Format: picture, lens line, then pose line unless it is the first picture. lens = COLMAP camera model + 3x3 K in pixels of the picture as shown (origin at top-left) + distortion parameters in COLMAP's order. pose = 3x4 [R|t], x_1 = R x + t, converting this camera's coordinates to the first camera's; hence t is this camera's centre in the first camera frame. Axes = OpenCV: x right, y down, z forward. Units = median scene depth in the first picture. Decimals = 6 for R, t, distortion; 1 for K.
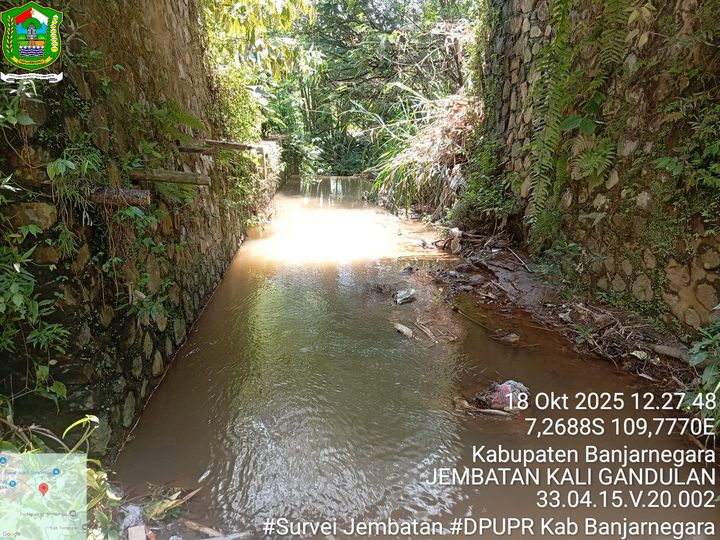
lens RADIAL K [[585.8, 0, 364.4], [0, 585.8, 271.3], [0, 0, 1]] dist [0.068715, -0.087828]
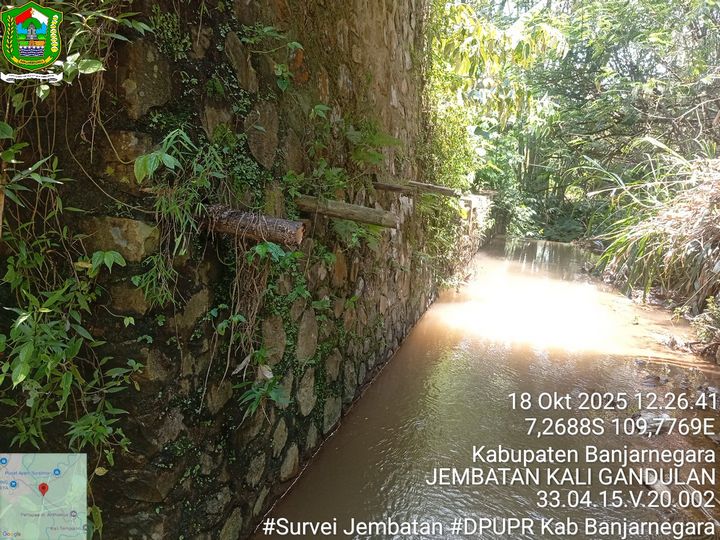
lens RADIAL K [[585.8, 0, 357.0], [0, 585.8, 273.1], [0, 0, 1]] dist [0.068715, -0.087828]
pose [[0.933447, 0.132906, -0.333185, -0.041373], [-0.163671, 0.984311, -0.065903, -0.024446], [0.319199, 0.116050, 0.940556, 0.208535]]
